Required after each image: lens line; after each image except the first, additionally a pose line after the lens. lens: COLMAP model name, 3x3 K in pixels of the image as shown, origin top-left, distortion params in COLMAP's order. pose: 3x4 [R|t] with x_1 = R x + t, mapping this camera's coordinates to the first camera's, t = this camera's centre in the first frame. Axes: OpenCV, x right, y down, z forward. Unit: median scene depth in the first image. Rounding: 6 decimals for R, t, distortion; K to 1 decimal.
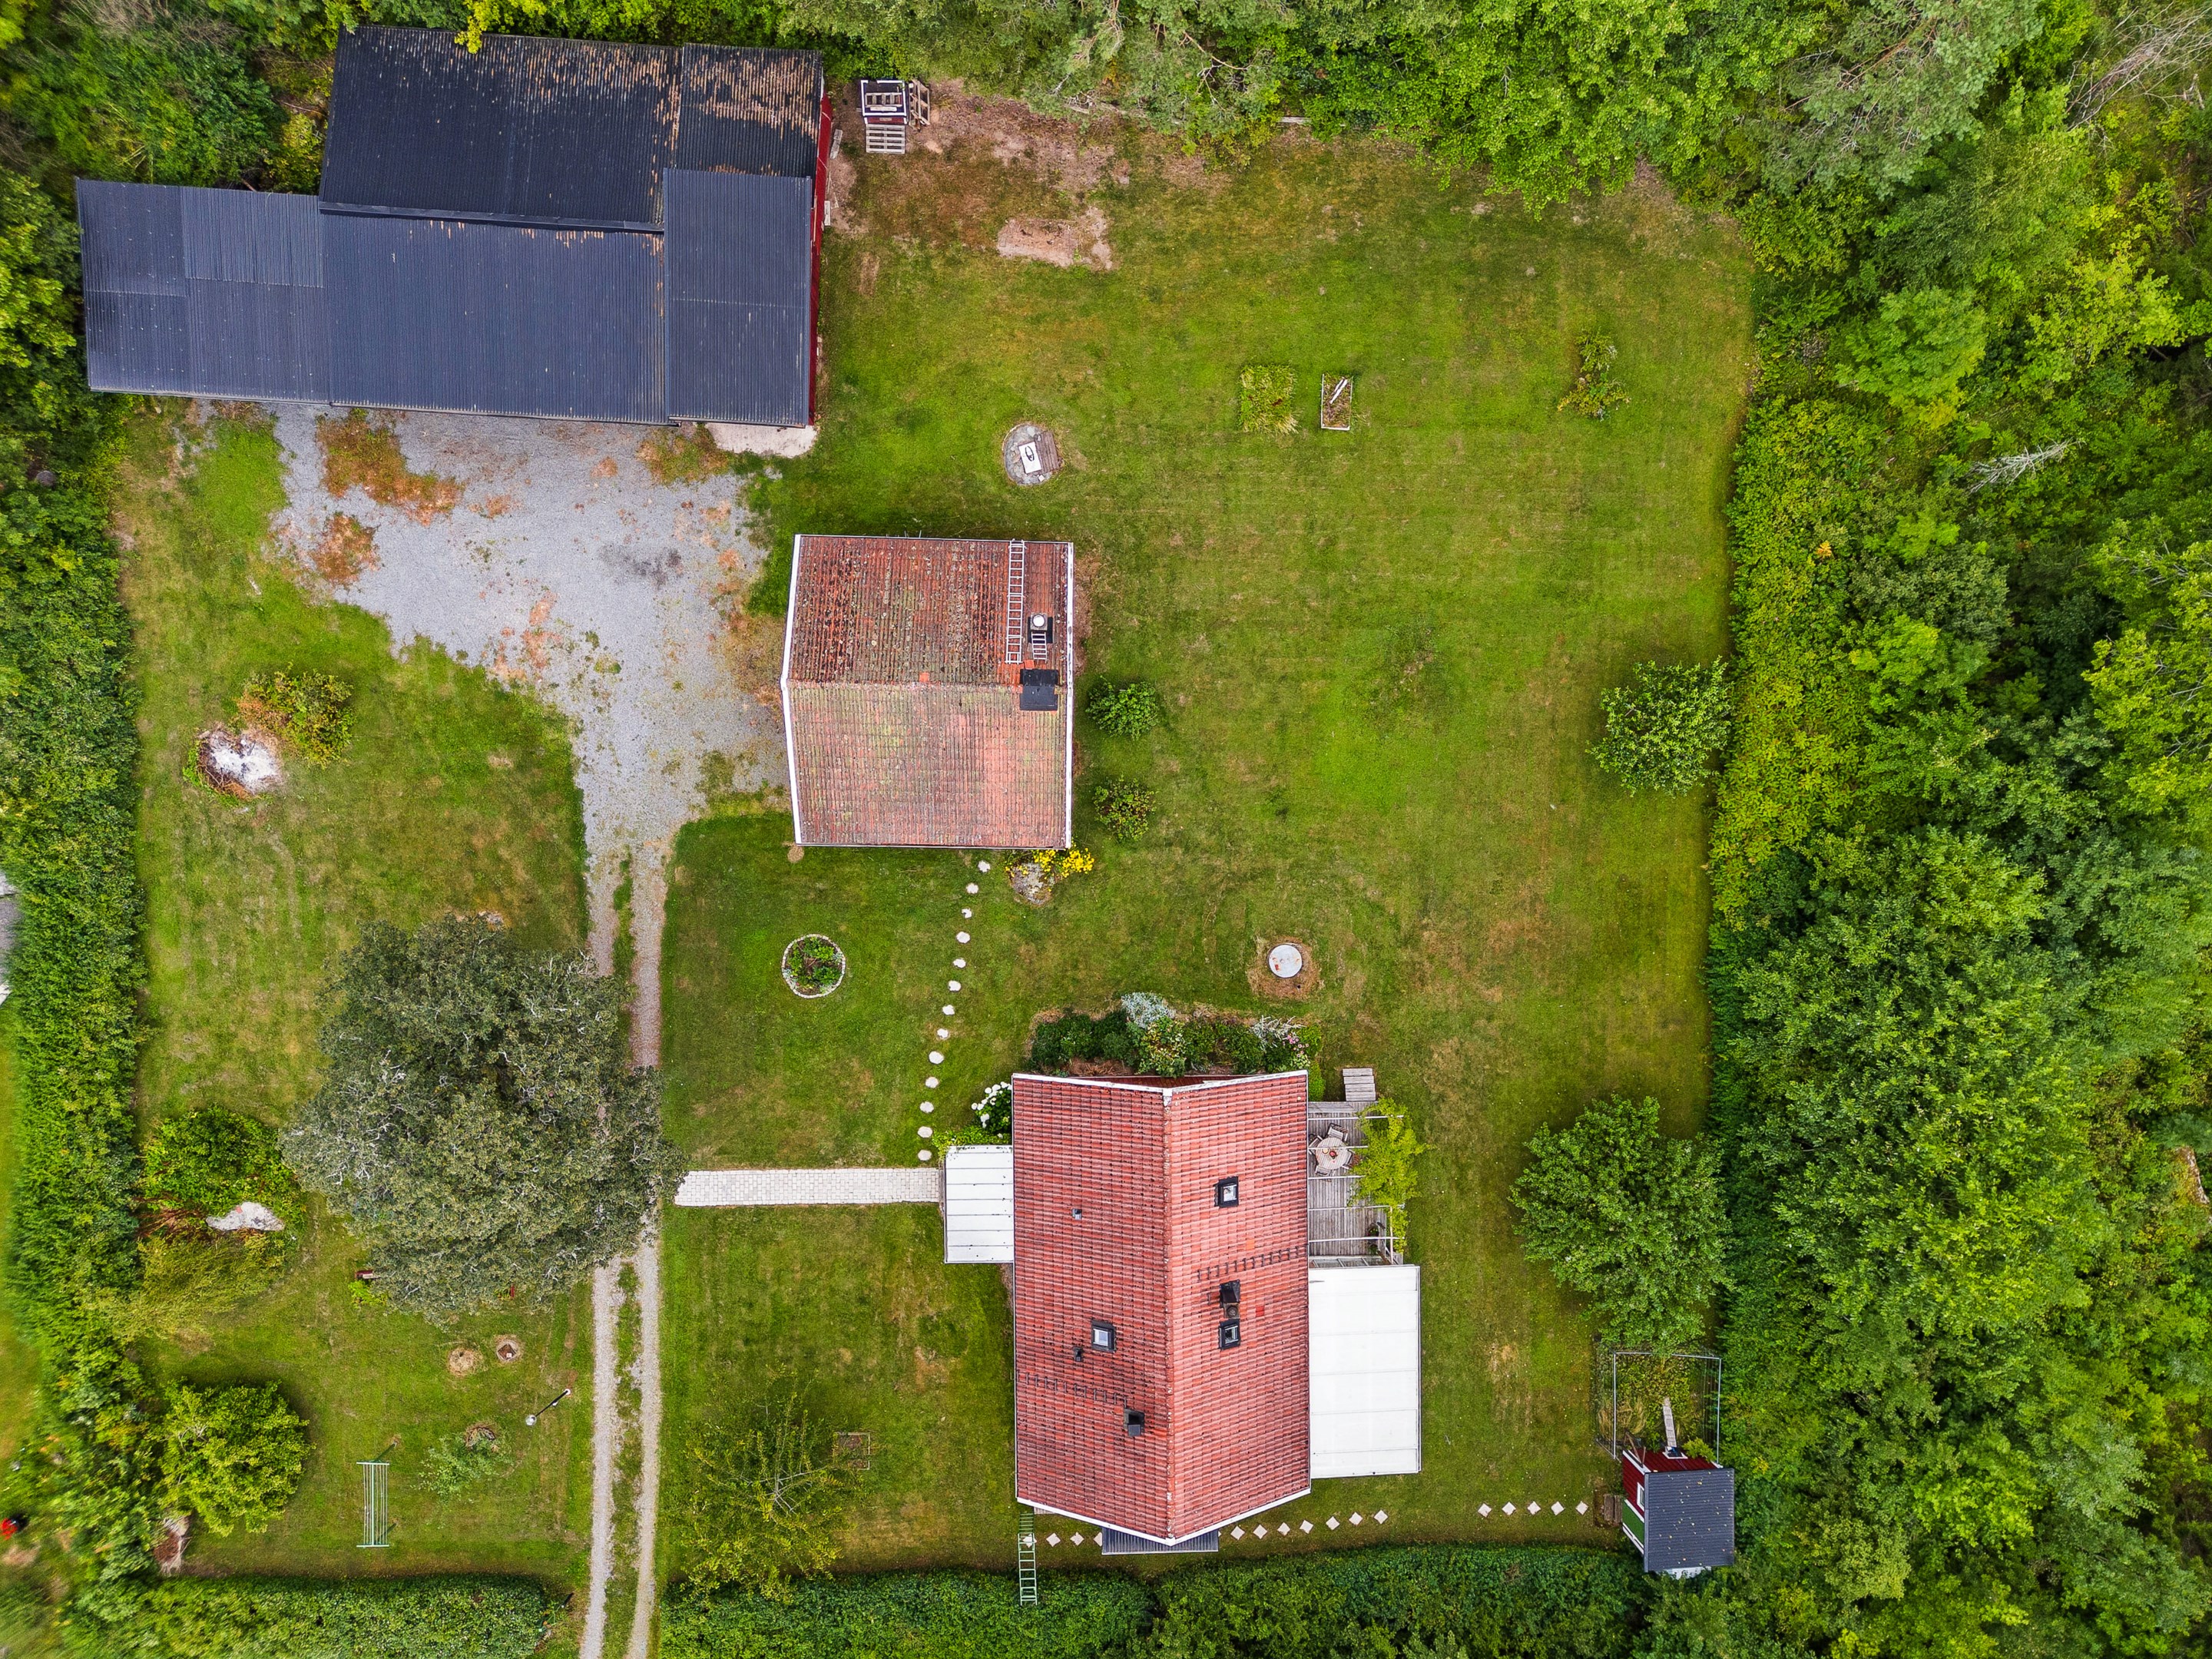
lens RADIAL K [[1536.5, 0, 1106.0], [0, 1536.5, 829.5], [0, 0, 1]] dist [0.105927, -0.136637]
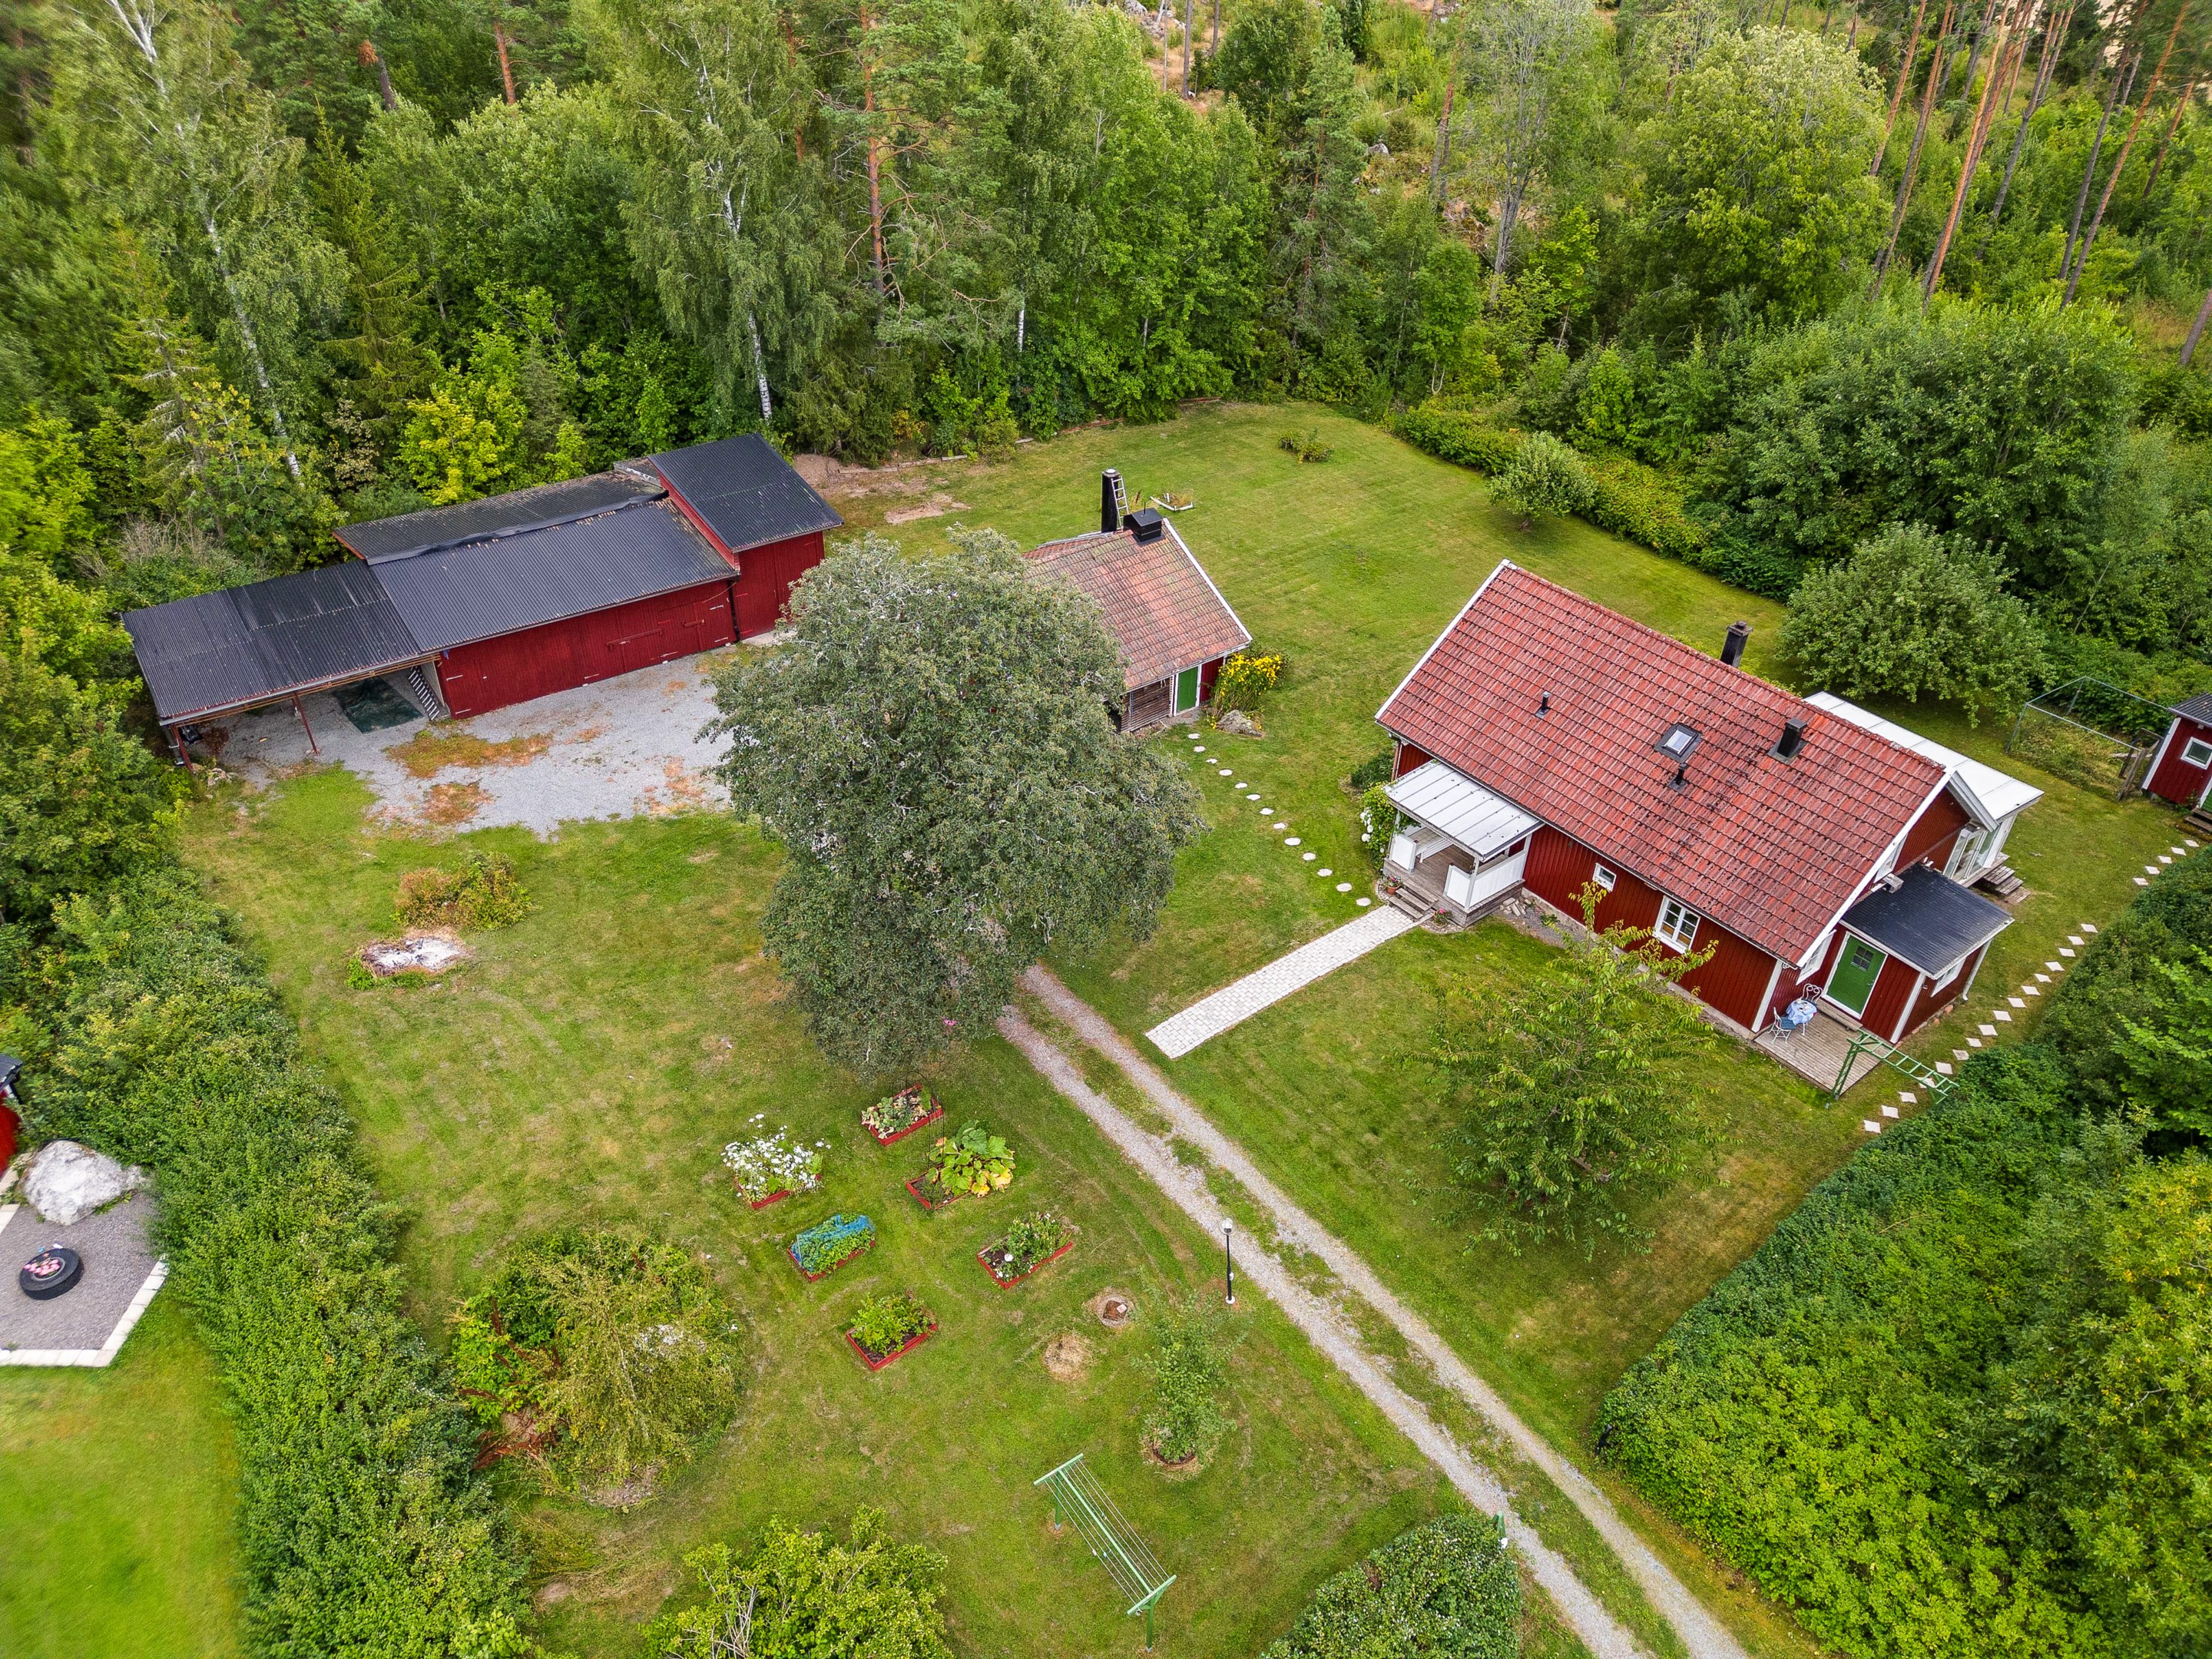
lens RADIAL K [[1536.5, 0, 1106.0], [0, 1536.5, 829.5], [0, 0, 1]] dist [0.105927, -0.136637]
pose [[0.791772, -0.379129, 0.478913, -0.613022], [0.609131, 0.431873, -0.665166, 0.664631], [0.045354, 0.818381, 0.572884, 0.486020]]
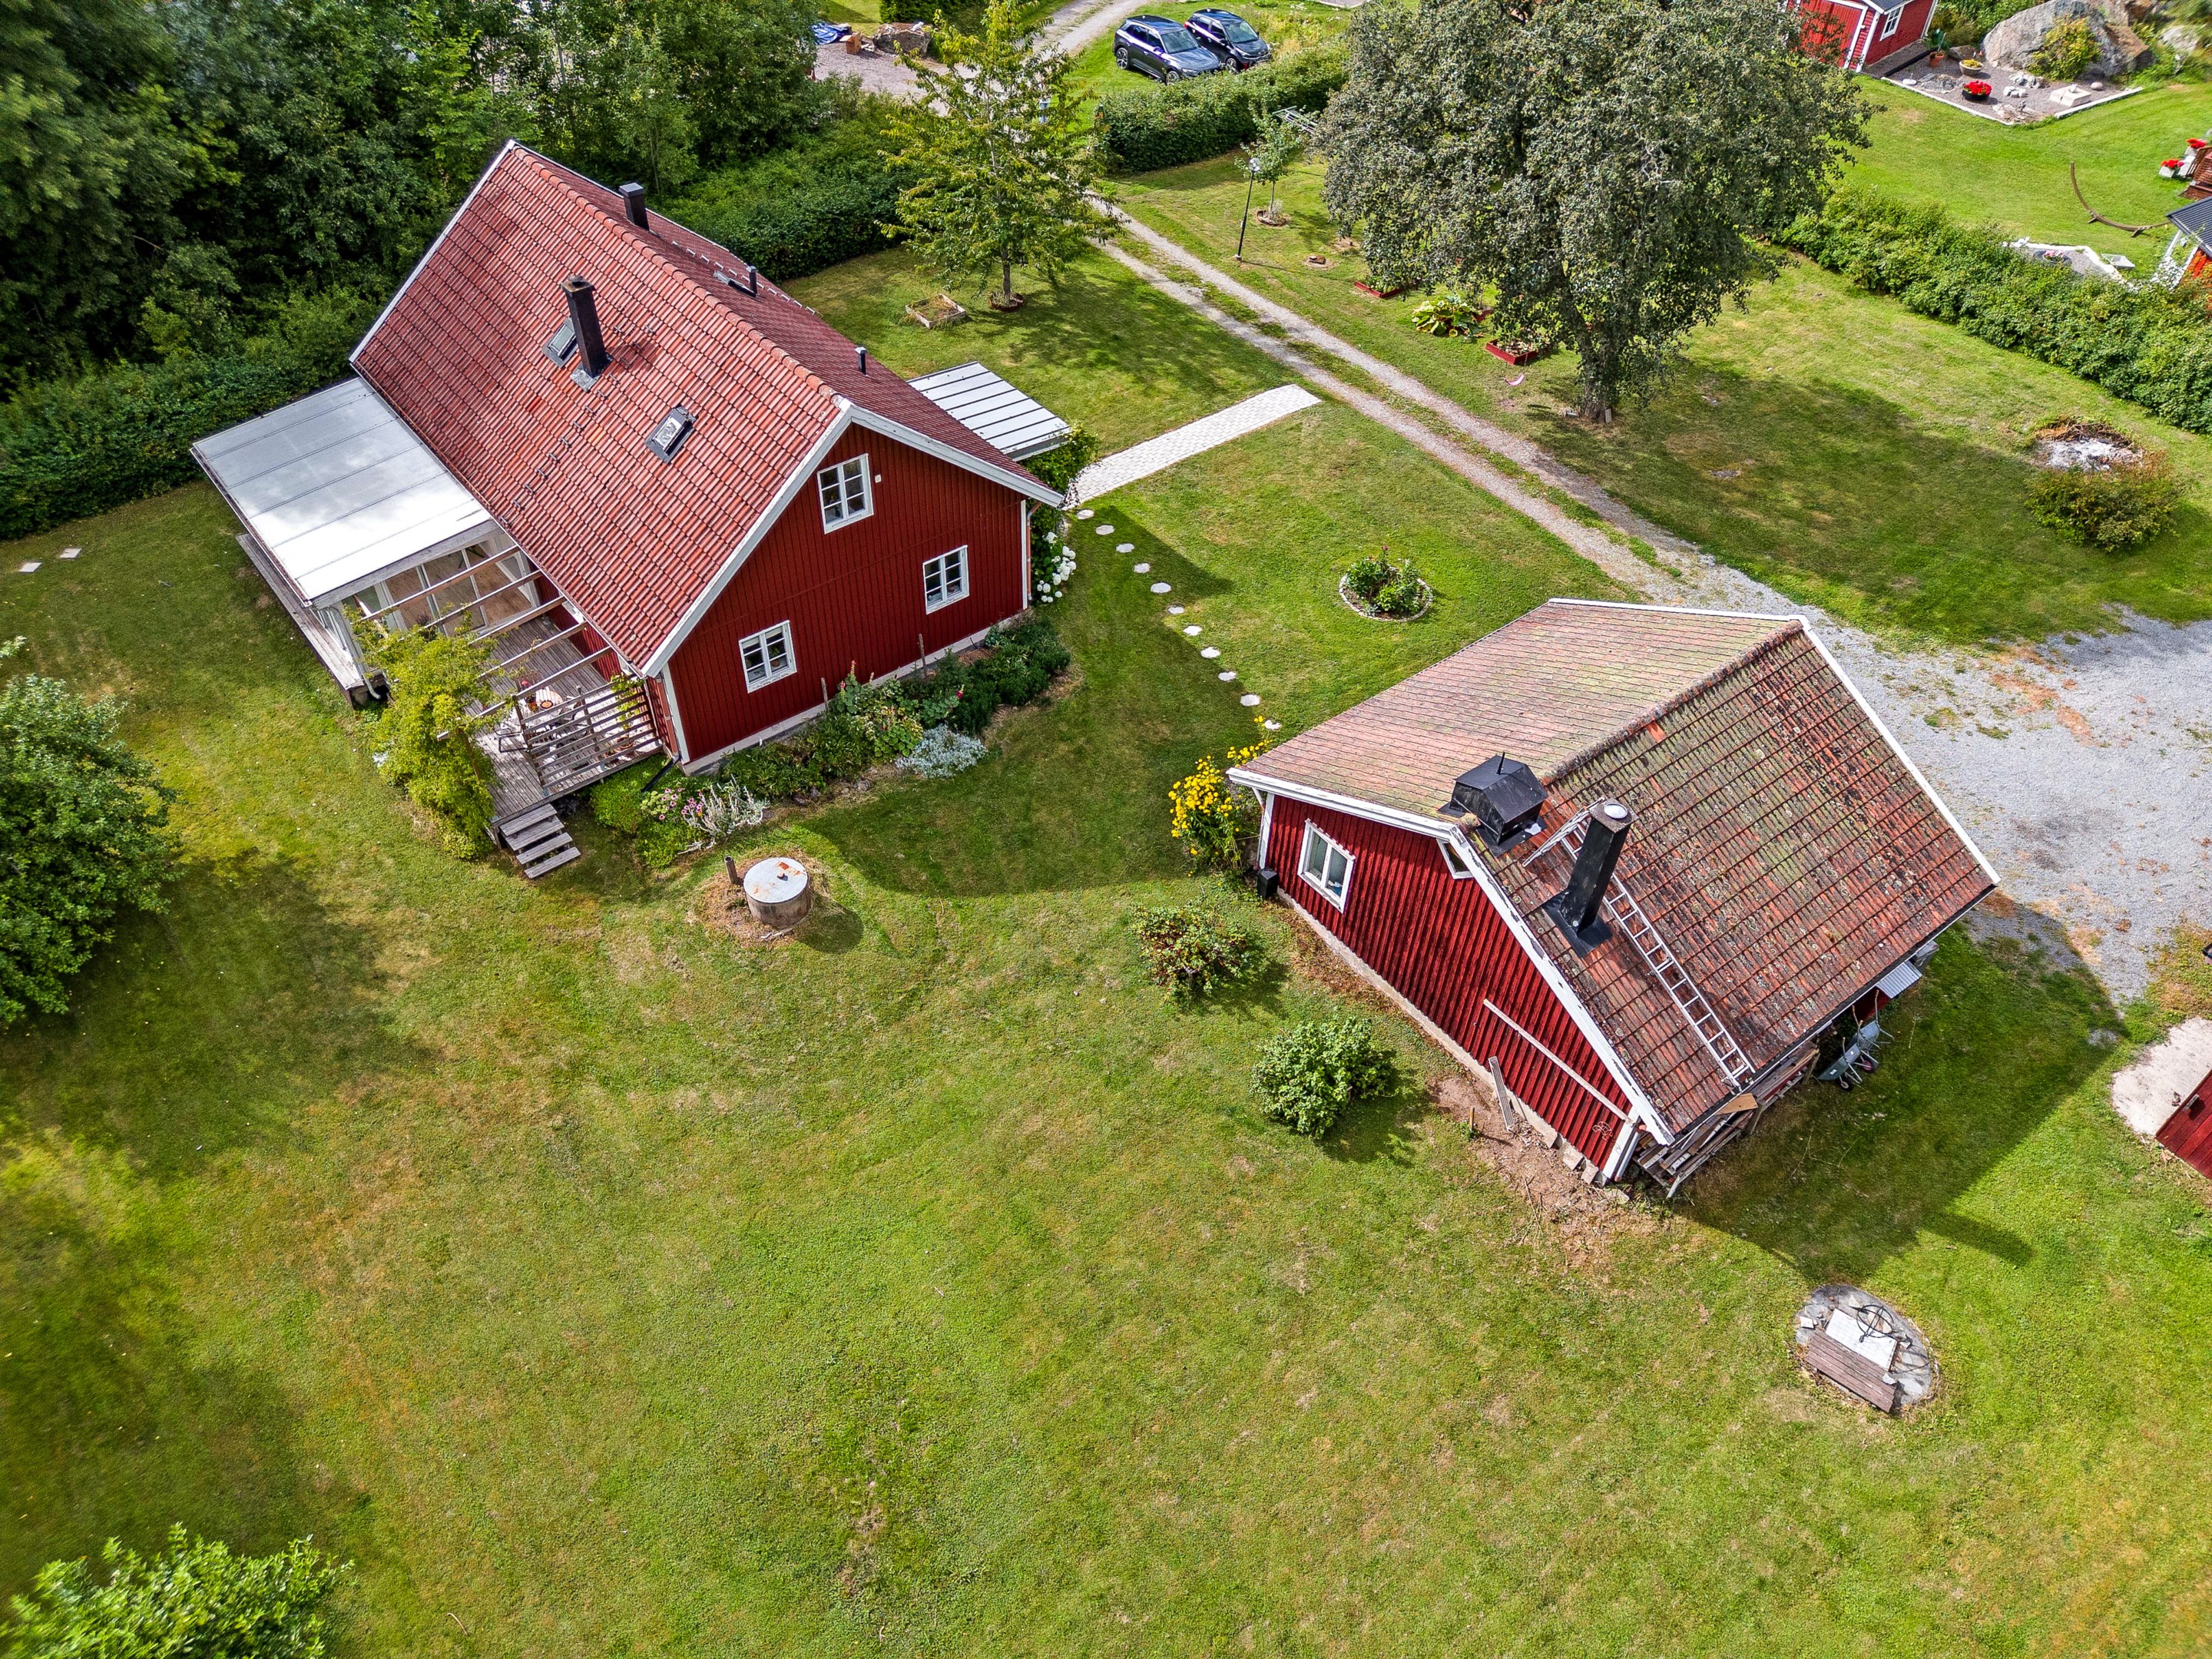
lens RADIAL K [[1549.6, 0, 1113.7], [0, 1549.6, 821.1], [0, 0, 1]] dist [0.076630, -0.077717]
pose [[-0.778295, 0.405661, -0.479266, 0.272588], [-0.620988, -0.610223, 0.491936, -0.235065], [-0.092900, 0.680490, 0.726844, 0.577171]]
